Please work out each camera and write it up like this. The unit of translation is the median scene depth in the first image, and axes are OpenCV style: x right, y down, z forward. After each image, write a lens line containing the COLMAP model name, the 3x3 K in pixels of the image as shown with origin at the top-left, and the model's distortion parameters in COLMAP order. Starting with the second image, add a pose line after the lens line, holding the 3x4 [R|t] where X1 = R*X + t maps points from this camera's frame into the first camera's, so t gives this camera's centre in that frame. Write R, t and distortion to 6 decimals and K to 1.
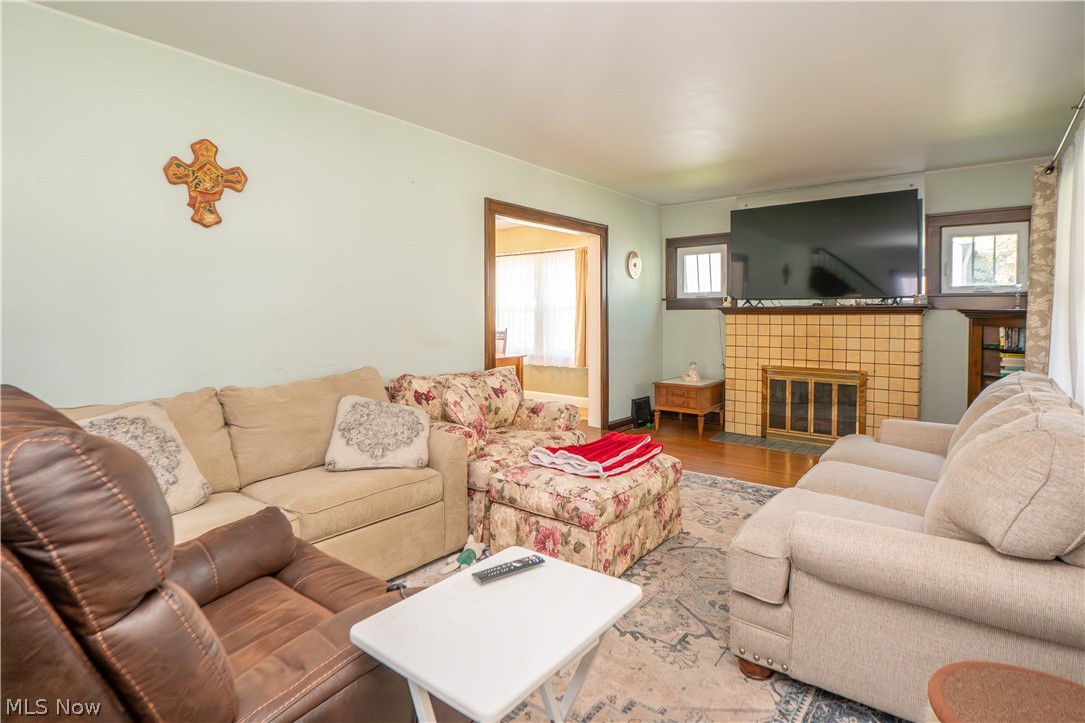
lens RADIAL K [[545.9, 0, 524.3], [0, 545.9, 321.4], [0, 0, 1]] dist [-0.041297, 0.000385]
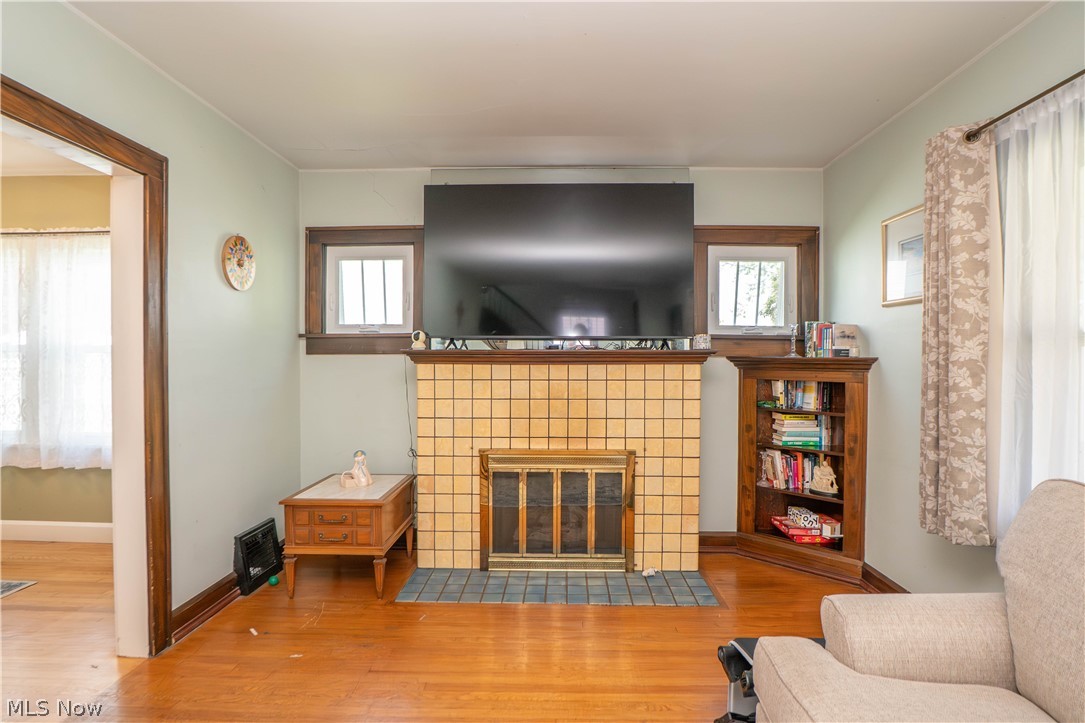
lens RADIAL K [[533.2, 0, 542.5], [0, 533.2, 361.5], [0, 0, 1]] dist [-0.024785, 0.000224]
pose [[0.776158, -0.000468, 0.630539, 0.123561], [0.005271, 0.999970, -0.005746, -0.010885], [-0.630517, 0.007783, 0.776136, 0.496586]]
